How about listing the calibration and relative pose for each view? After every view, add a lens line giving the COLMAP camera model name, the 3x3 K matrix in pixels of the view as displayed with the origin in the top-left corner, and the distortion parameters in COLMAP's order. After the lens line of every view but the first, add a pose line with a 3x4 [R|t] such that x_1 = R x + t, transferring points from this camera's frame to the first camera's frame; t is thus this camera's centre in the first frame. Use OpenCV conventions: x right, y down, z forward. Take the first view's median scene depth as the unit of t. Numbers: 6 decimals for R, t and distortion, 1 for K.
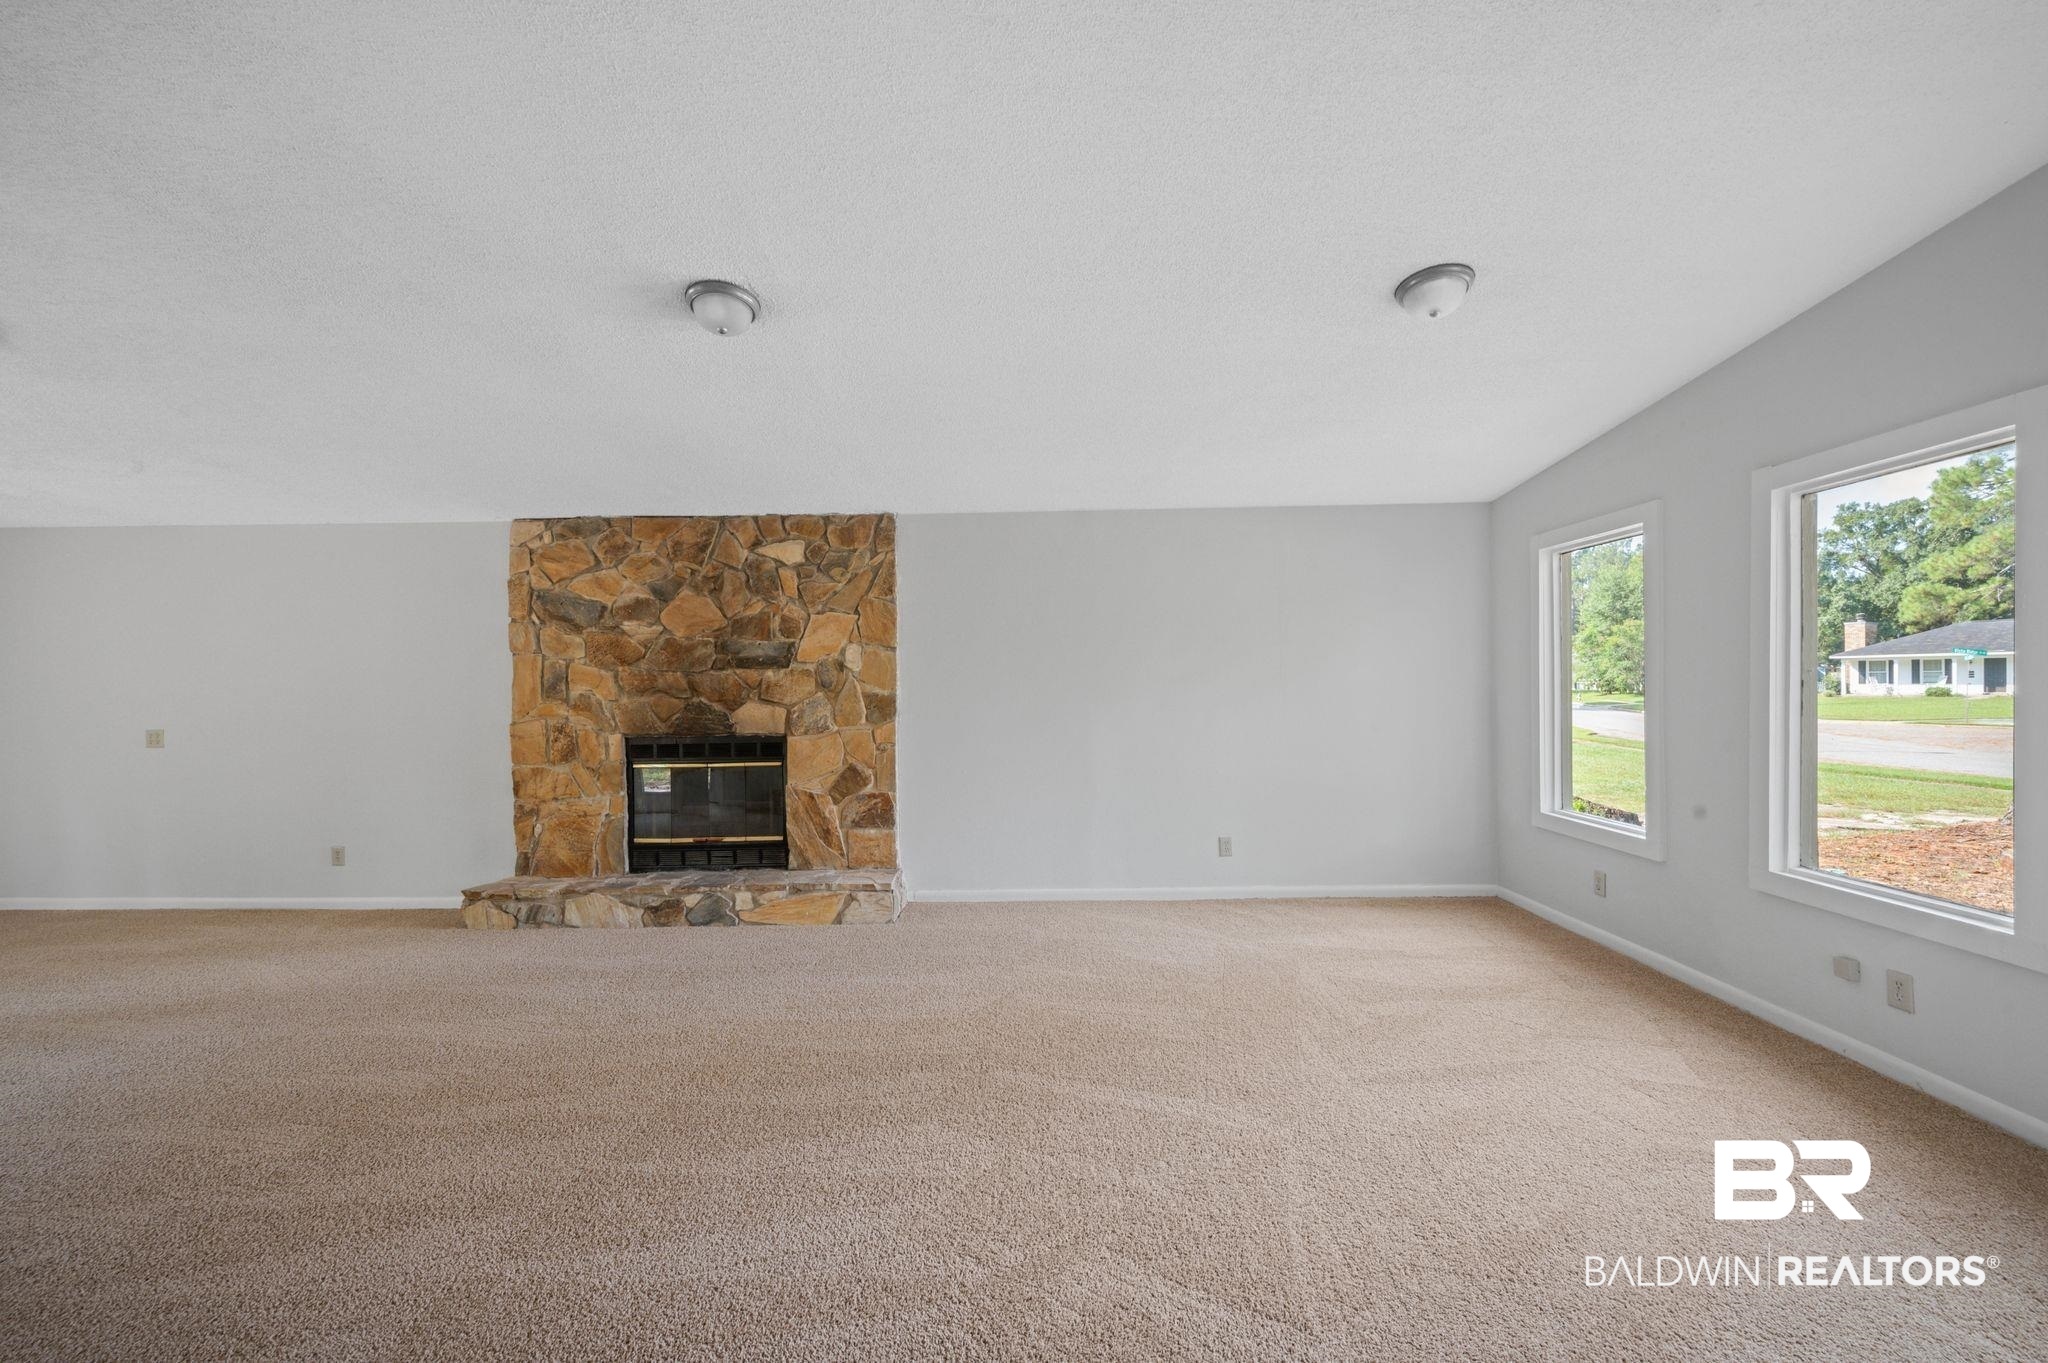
lens RADIAL K [[812.6, 0, 1036.3], [0, 812.6, 687.8], [0, 0, 1]] dist [-0.000792, -0.001570]
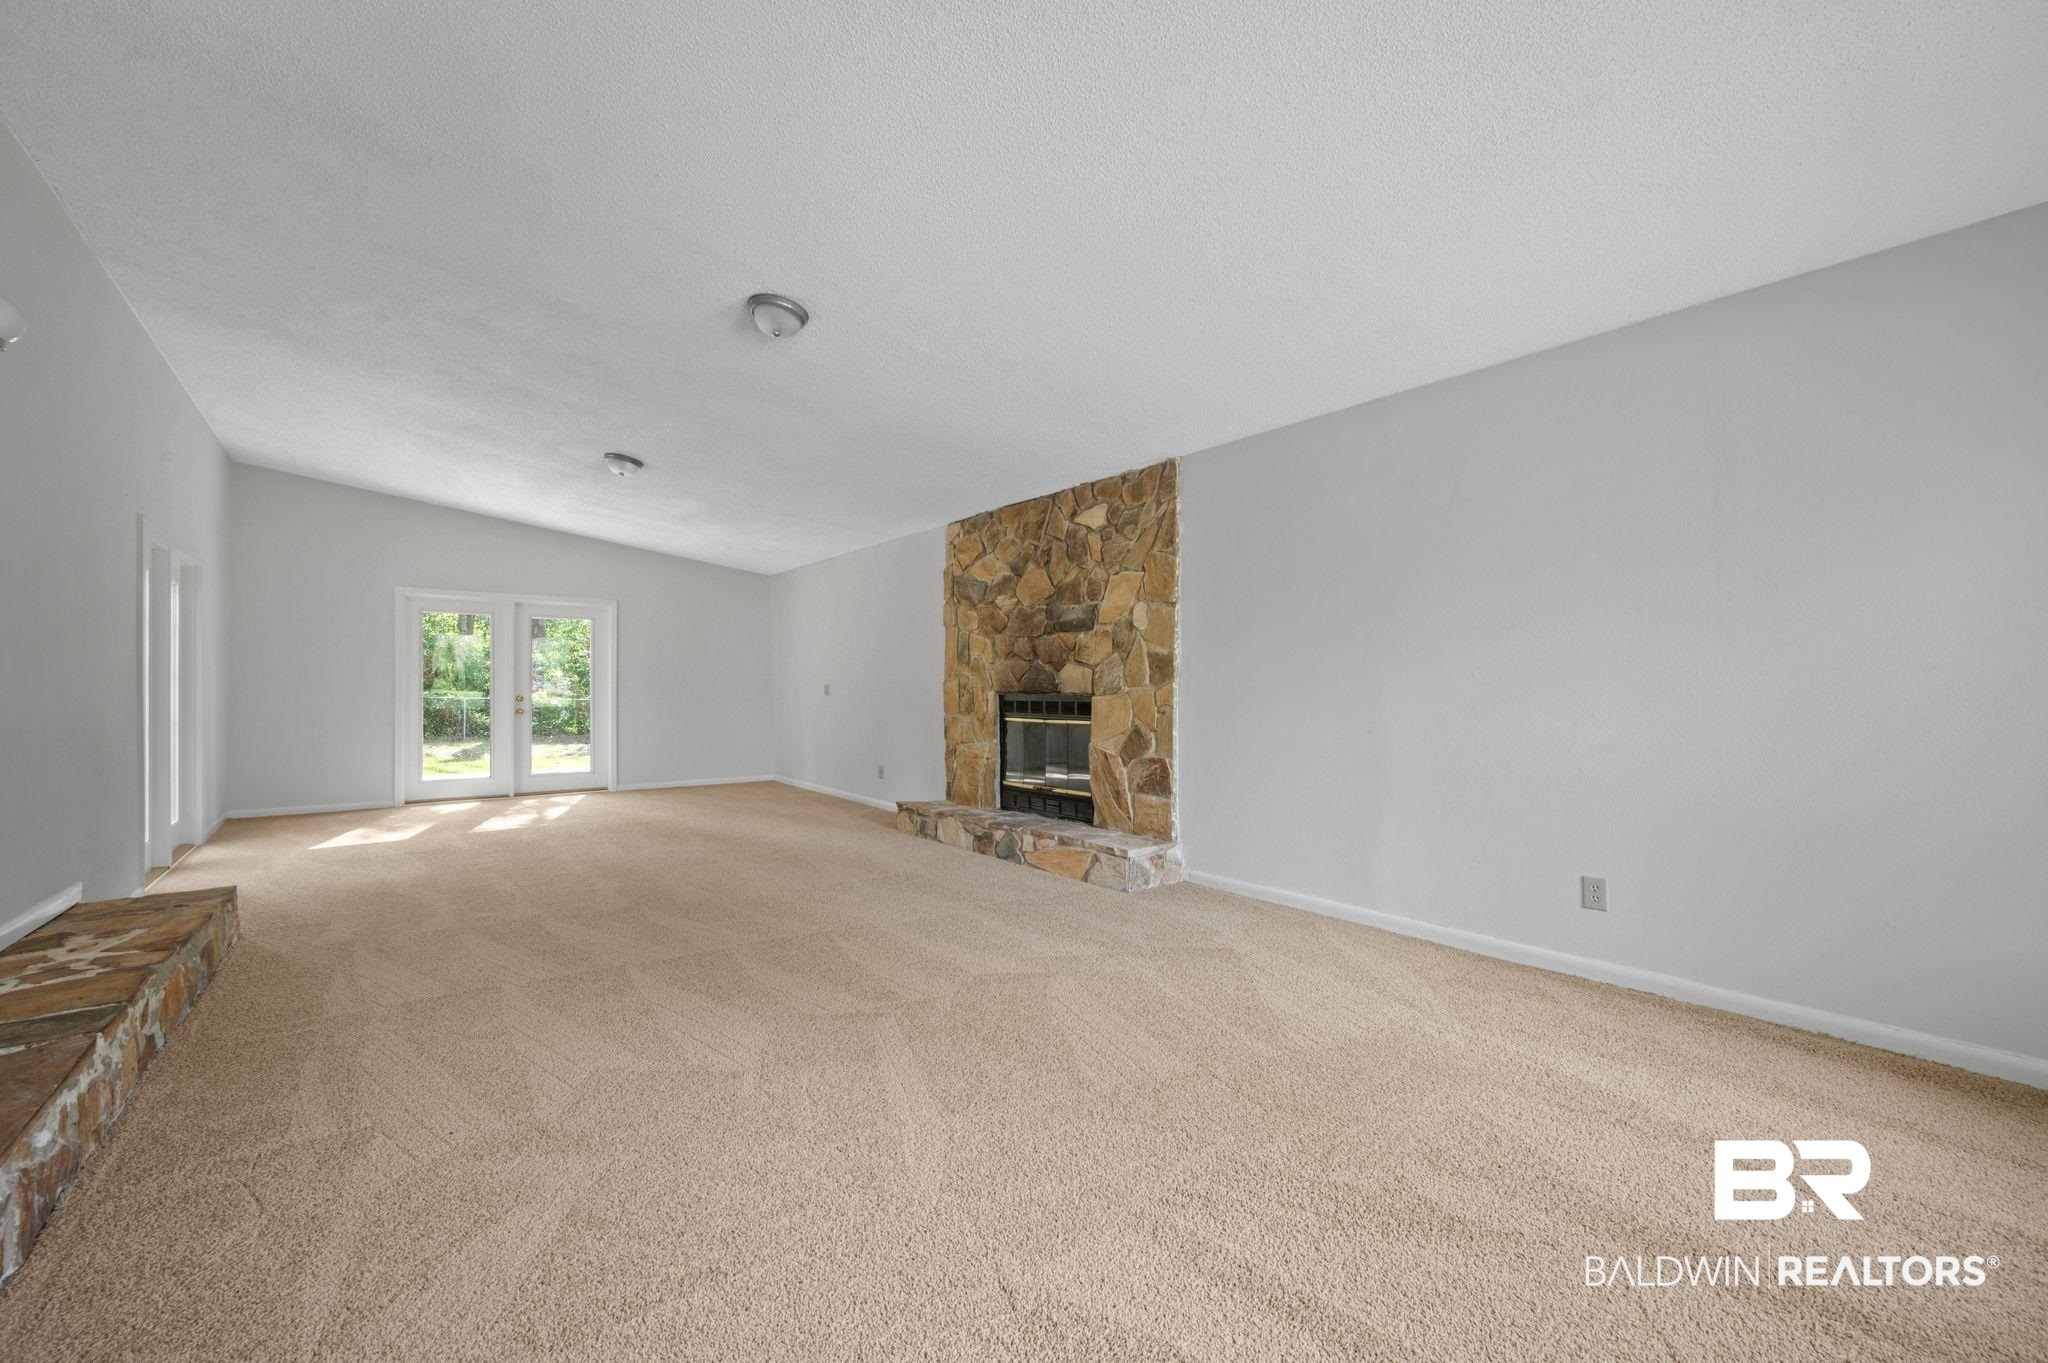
lens RADIAL K [[812.6, 0, 1037.3], [0, 812.6, 685.3], [0, 0, 1]] dist [-0.000792, -0.001570]
pose [[0.619597, 0.008404, -0.784875, 0.461813], [-0.006515, 0.999963, 0.005564, 0.040810], [0.784893, 0.001666, 0.619629, 0.308430]]
